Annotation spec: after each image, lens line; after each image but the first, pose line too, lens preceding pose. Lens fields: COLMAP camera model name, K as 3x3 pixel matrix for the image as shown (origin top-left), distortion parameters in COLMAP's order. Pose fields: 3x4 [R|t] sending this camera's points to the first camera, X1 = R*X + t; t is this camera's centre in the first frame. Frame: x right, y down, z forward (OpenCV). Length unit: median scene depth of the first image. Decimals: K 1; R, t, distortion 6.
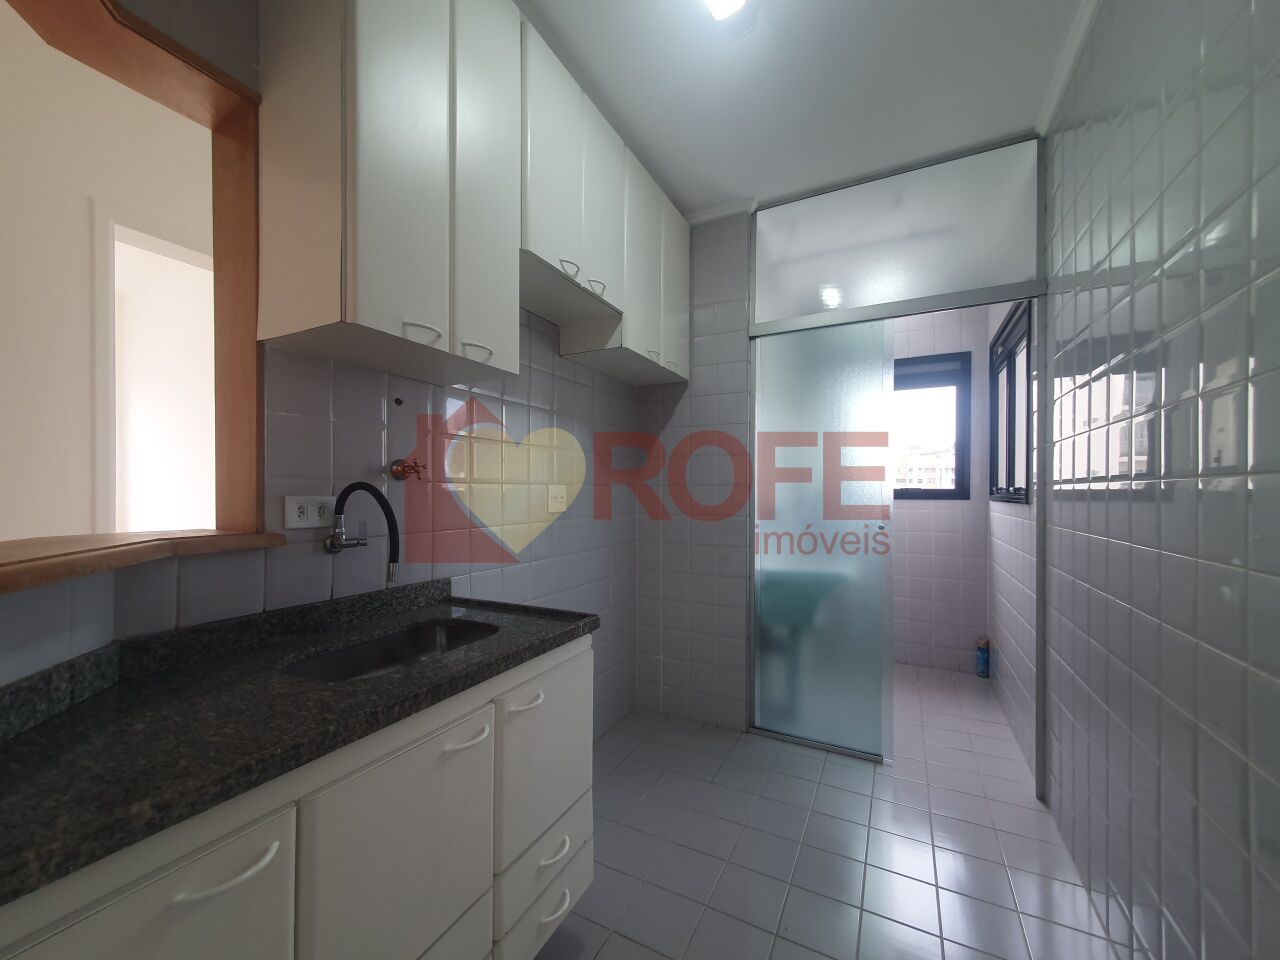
lens RADIAL K [[505.5, 0, 640.4], [0, 505.5, 492.9], [0, 0, 1]] dist [0.005501, -0.000358]
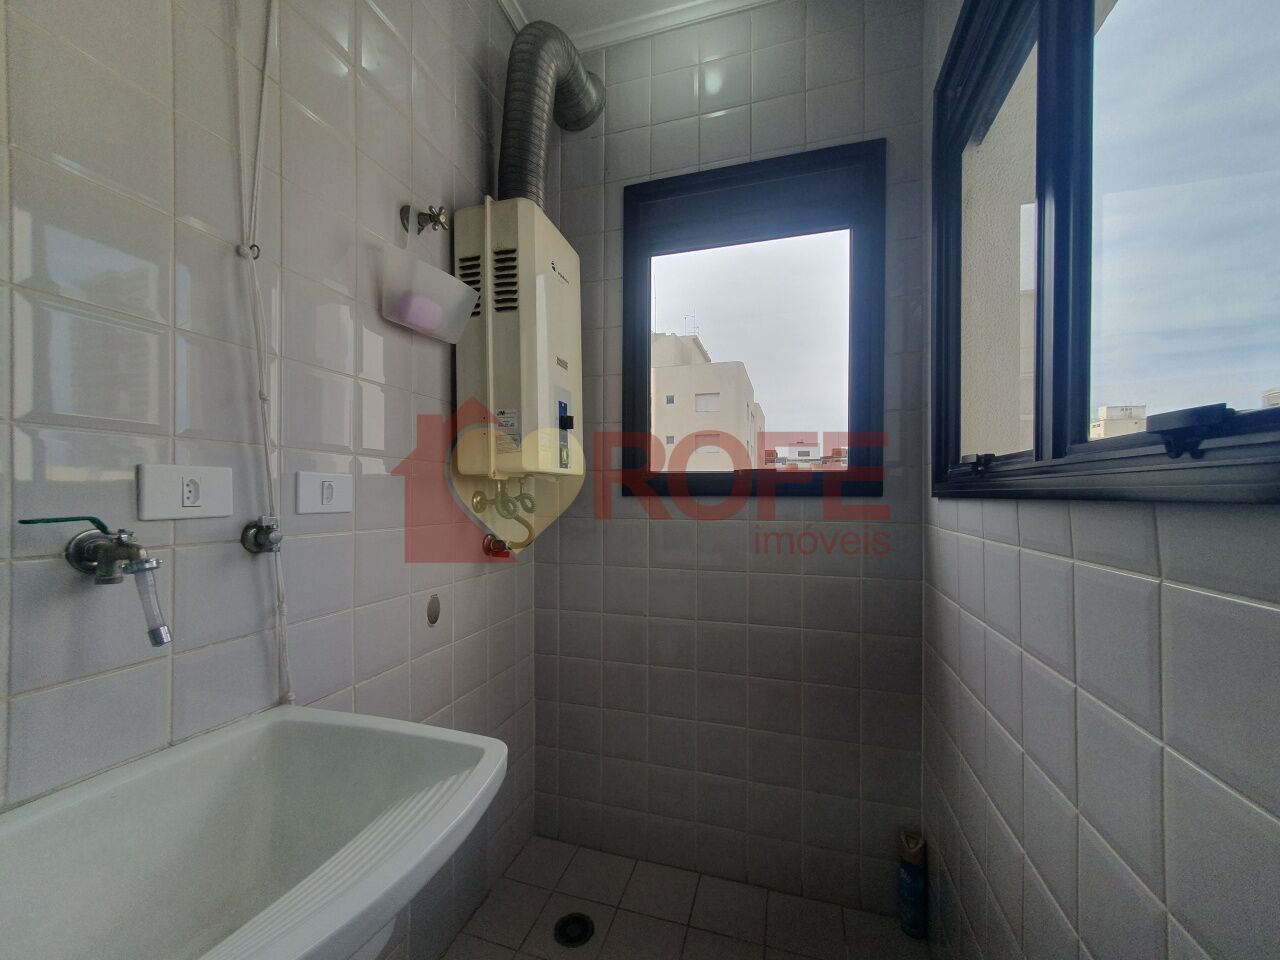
lens RADIAL K [[505.5, 0, 640.4], [0, 505.5, 492.9], [0, 0, 1]] dist [0.005501, -0.000358]
pose [[0.989818, -0.001701, 0.142330, 0.401499], [0.001751, 0.999998, -0.000223, 0.009671], [-0.142329, 0.000470, 0.989819, 0.627822]]
